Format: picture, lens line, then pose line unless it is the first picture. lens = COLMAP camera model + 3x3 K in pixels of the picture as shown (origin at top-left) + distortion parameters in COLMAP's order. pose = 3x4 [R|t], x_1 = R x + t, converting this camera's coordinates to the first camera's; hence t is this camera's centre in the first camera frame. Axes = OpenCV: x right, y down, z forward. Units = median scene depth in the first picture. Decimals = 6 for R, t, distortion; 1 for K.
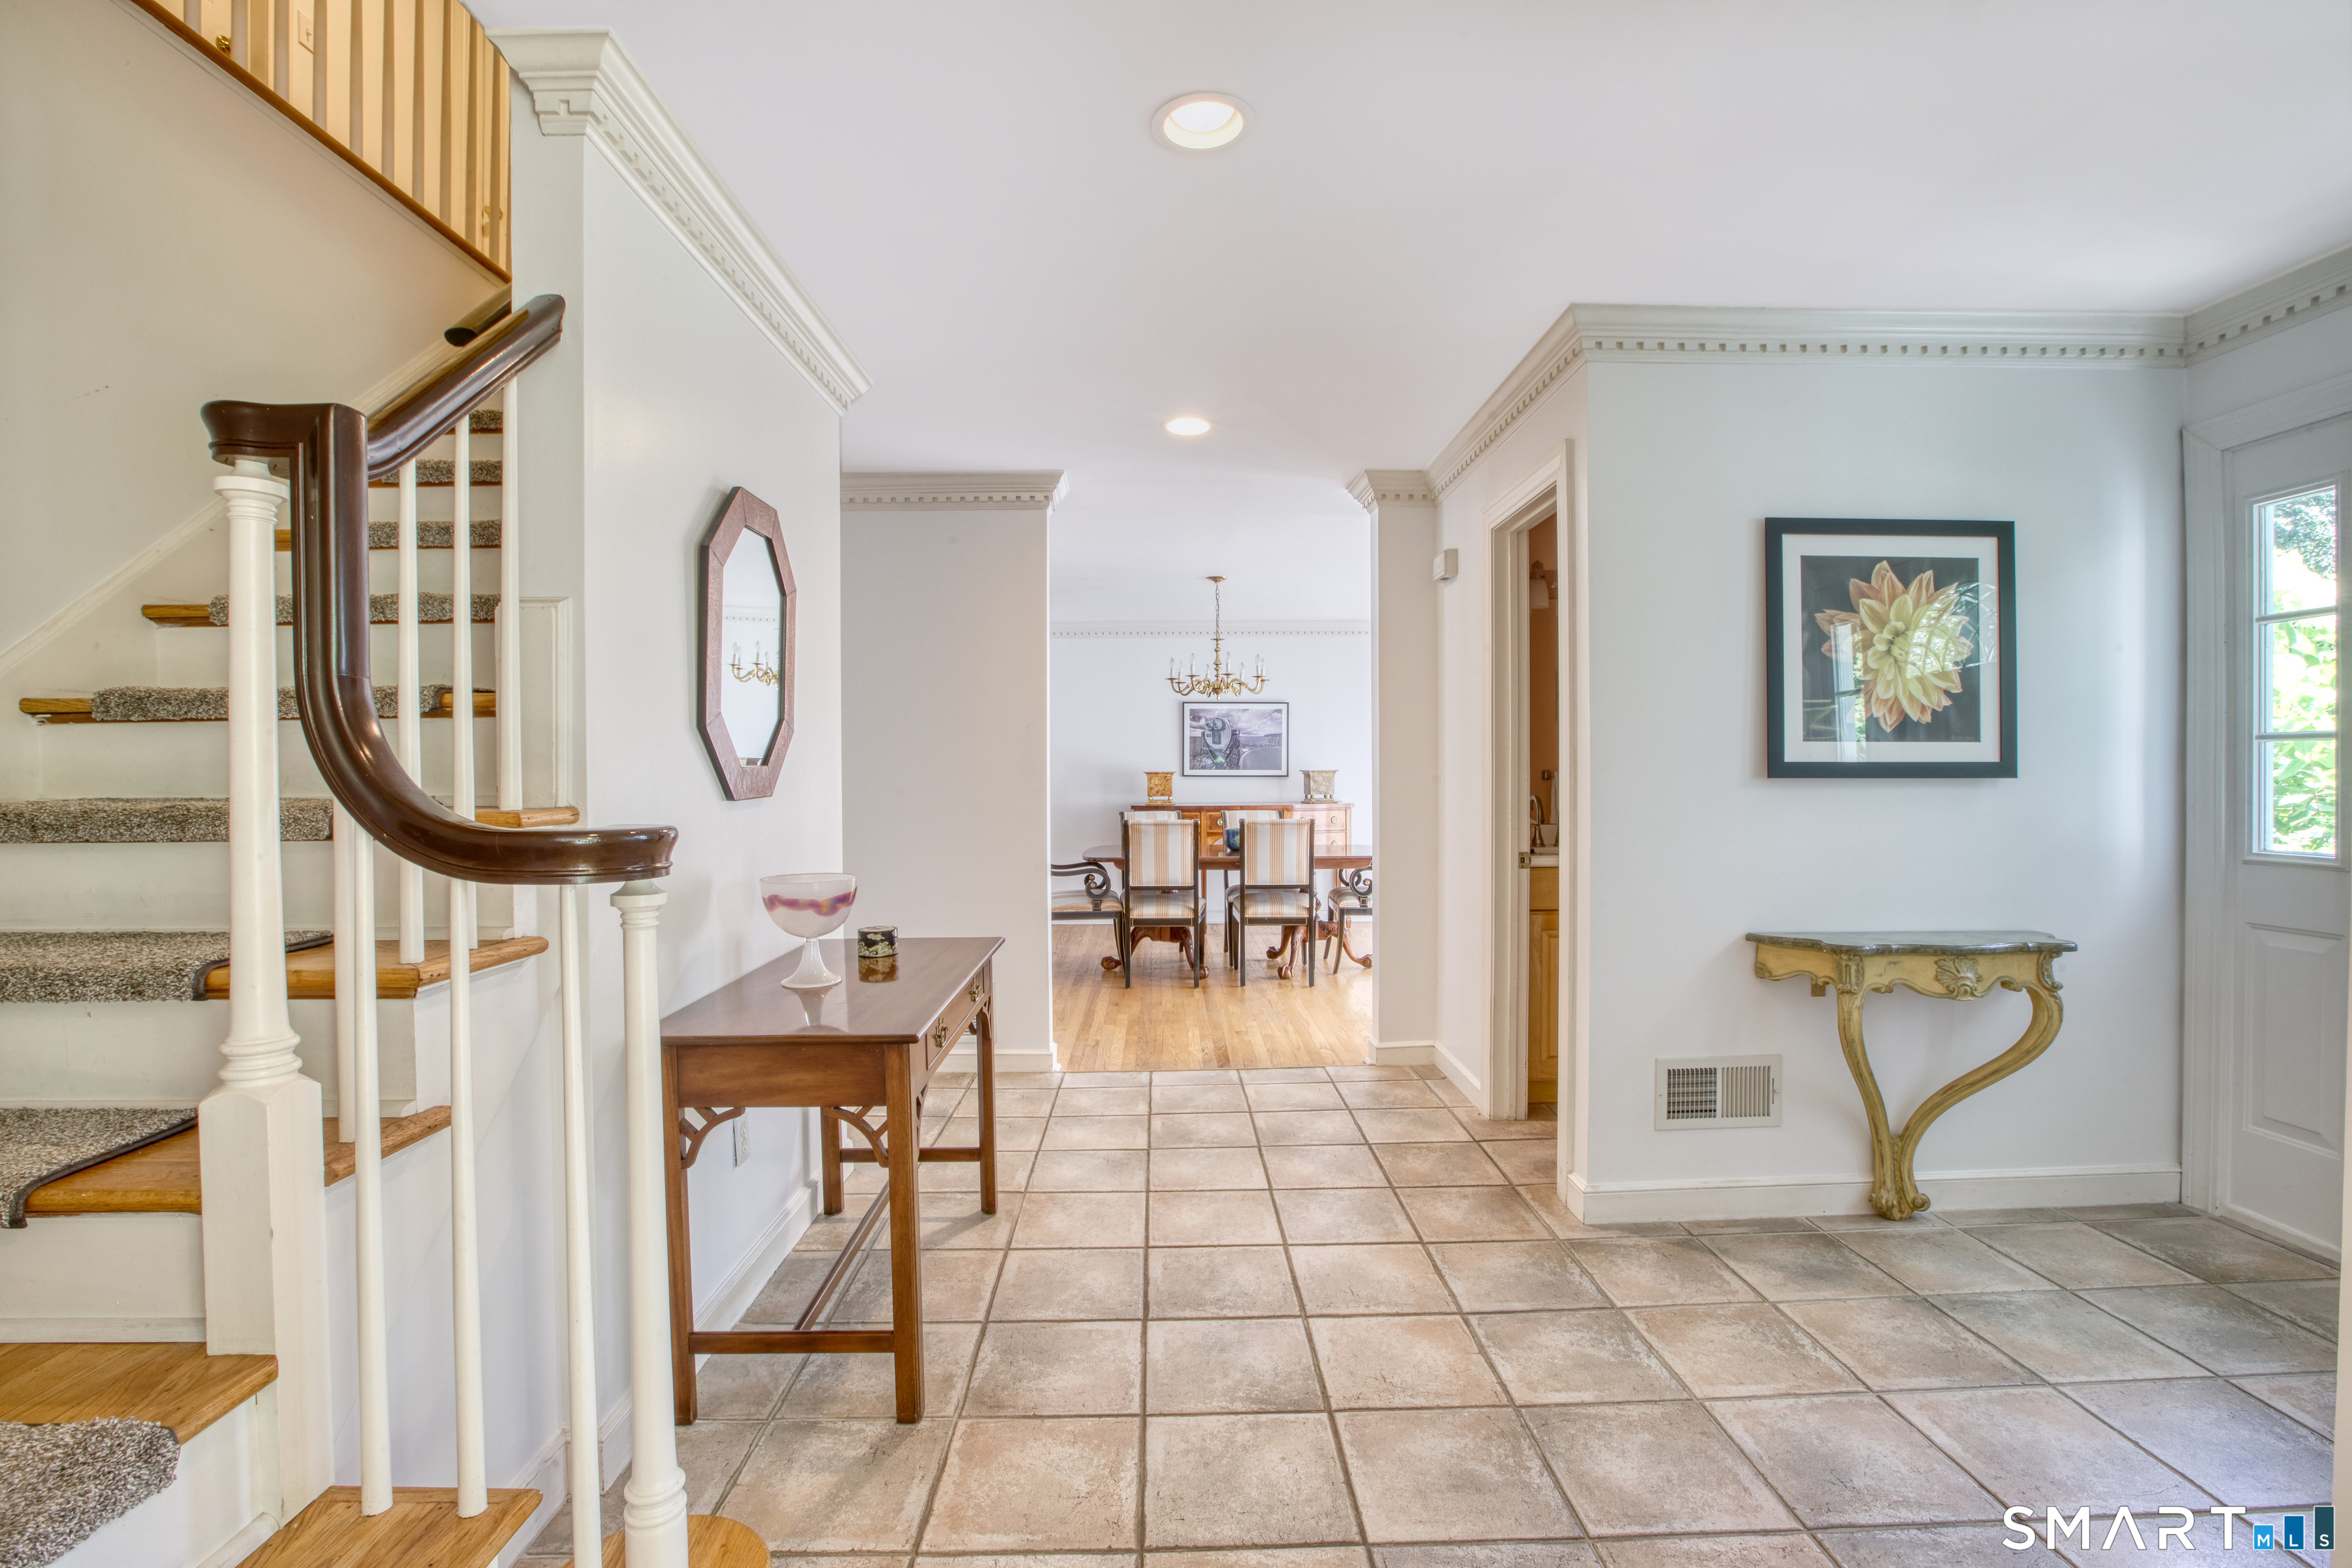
lens RADIAL K [[1074.0, 0, 1176.9], [0, 1074.0, 776.7], [0, 0, 1]] dist [-0.022330, 0.001204]
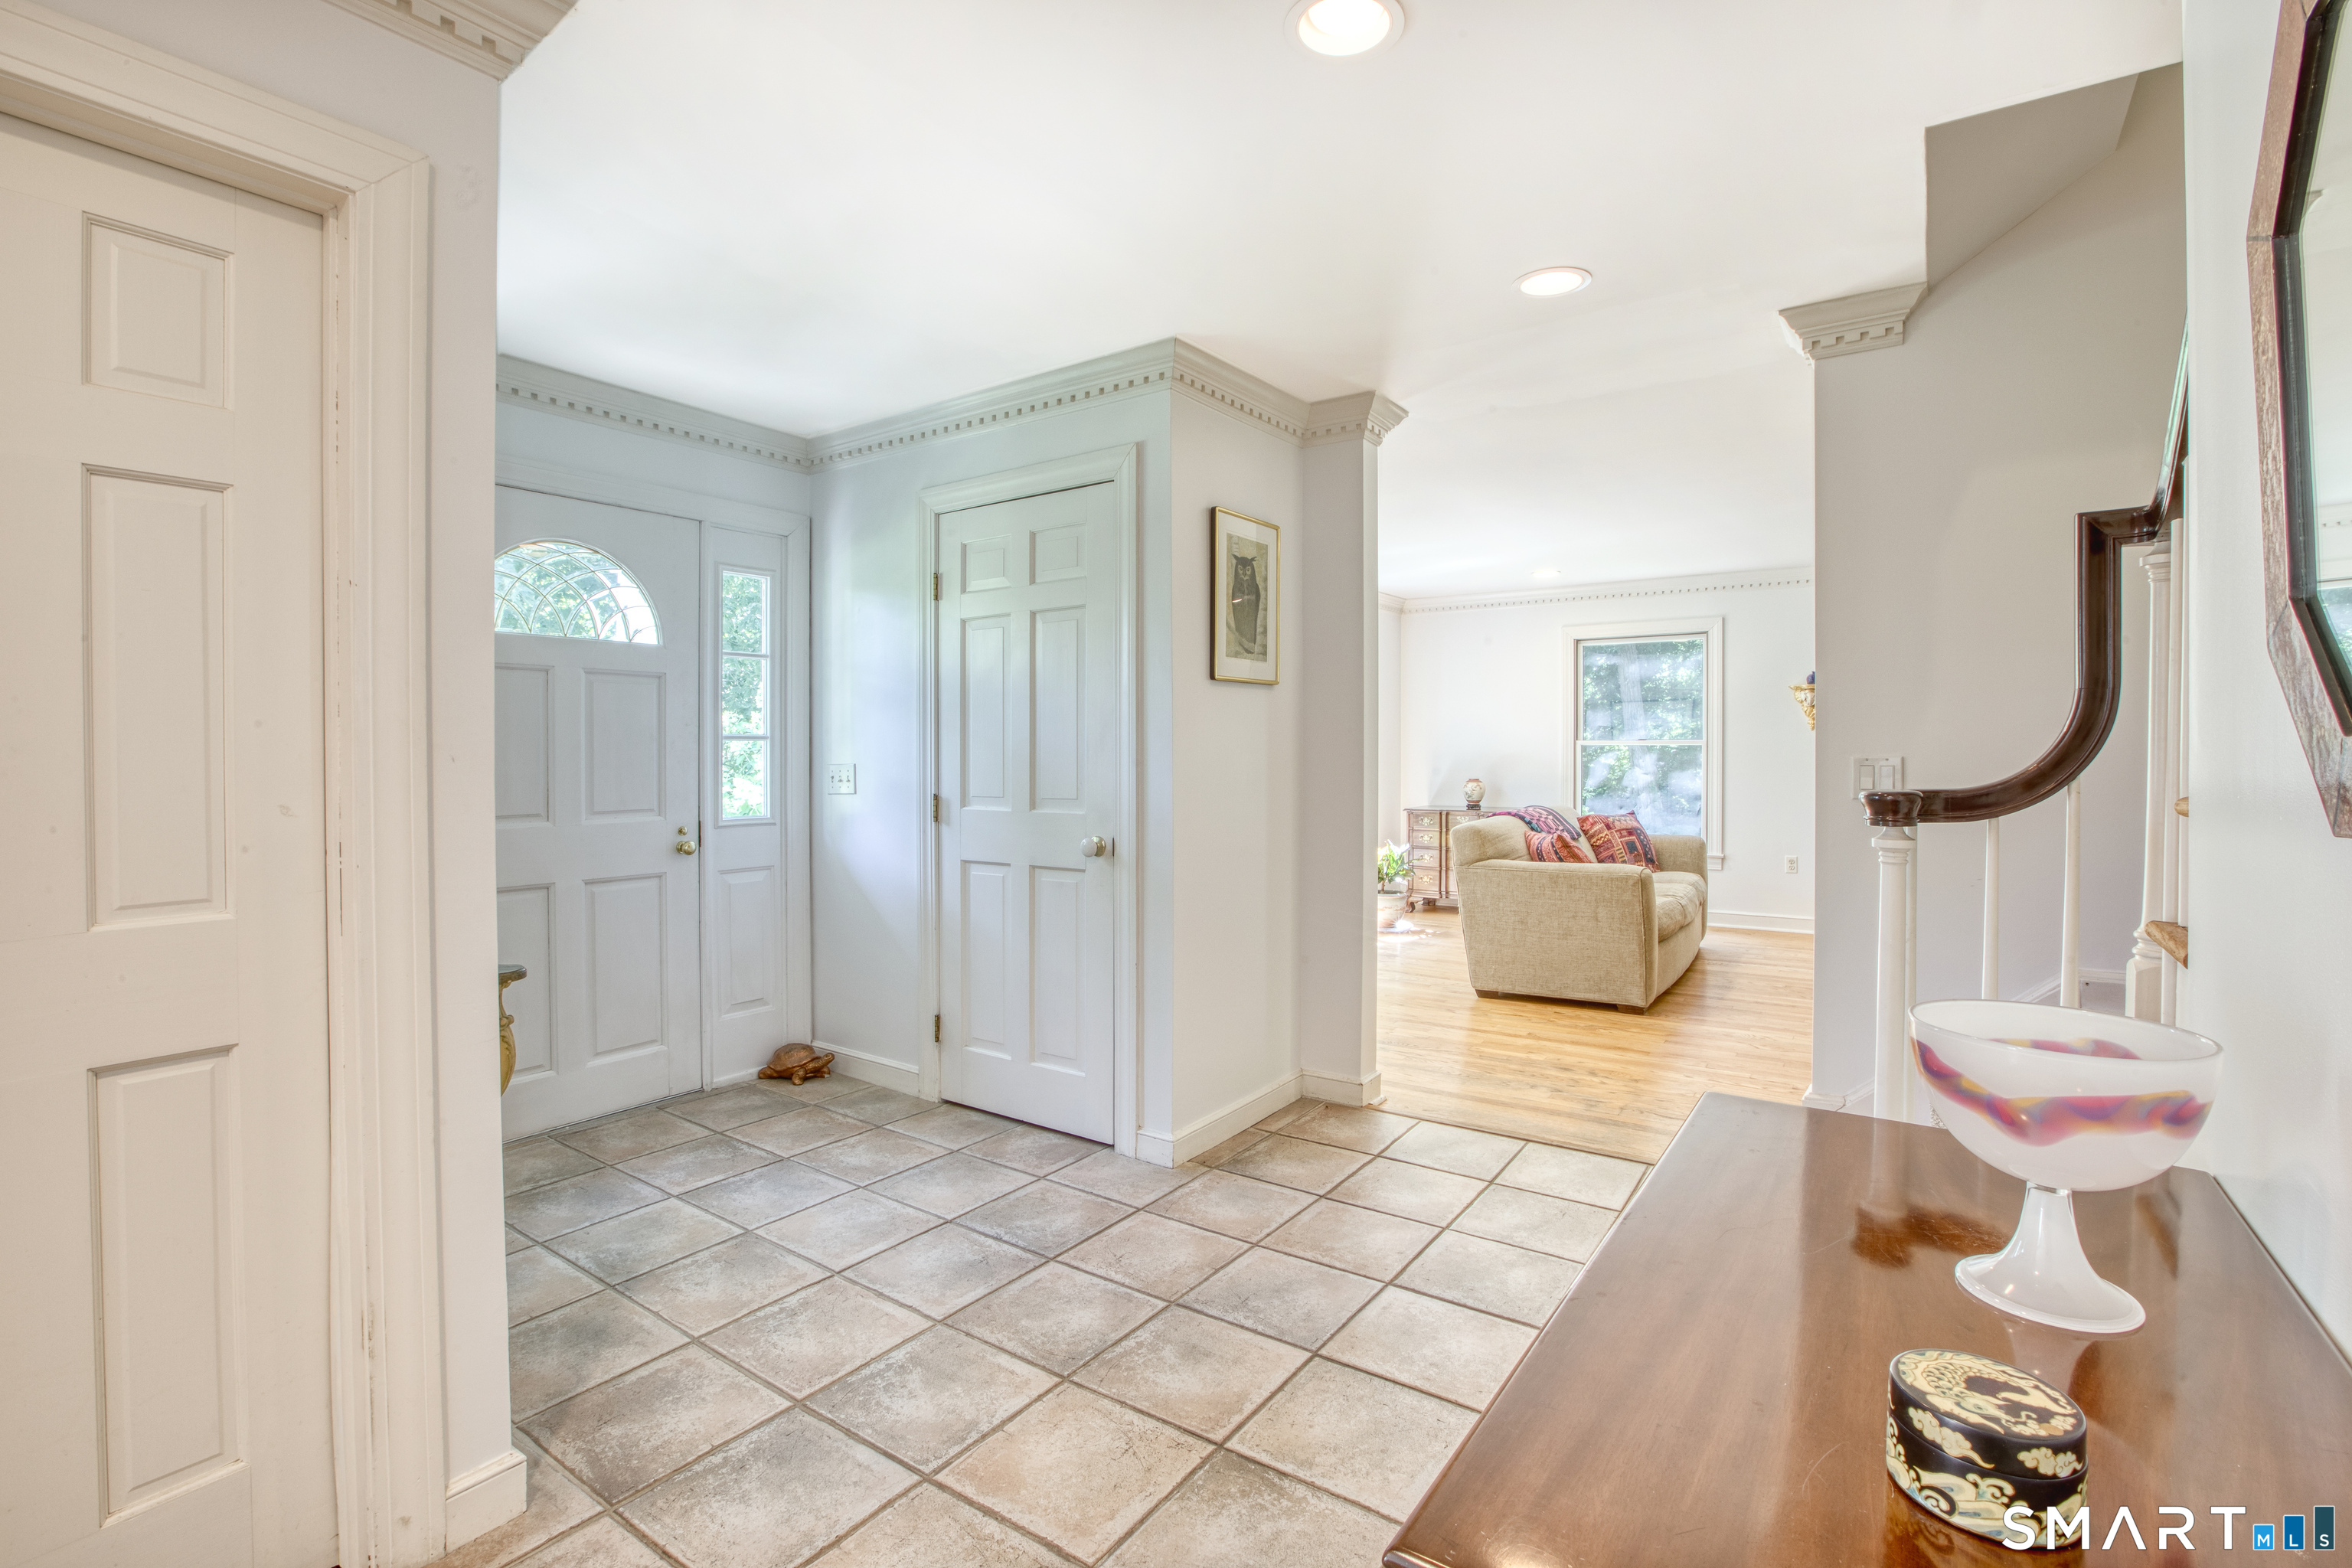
lens RADIAL K [[1074.0, 0, 1179.6], [0, 1074.0, 772.2], [0, 0, 1]] dist [-0.022330, 0.001204]
pose [[-0.804701, -0.002610, 0.593674, -0.354490], [0.013435, 0.999654, 0.022606, -0.005306], [-0.593528, 0.026167, -0.804388, 1.663870]]
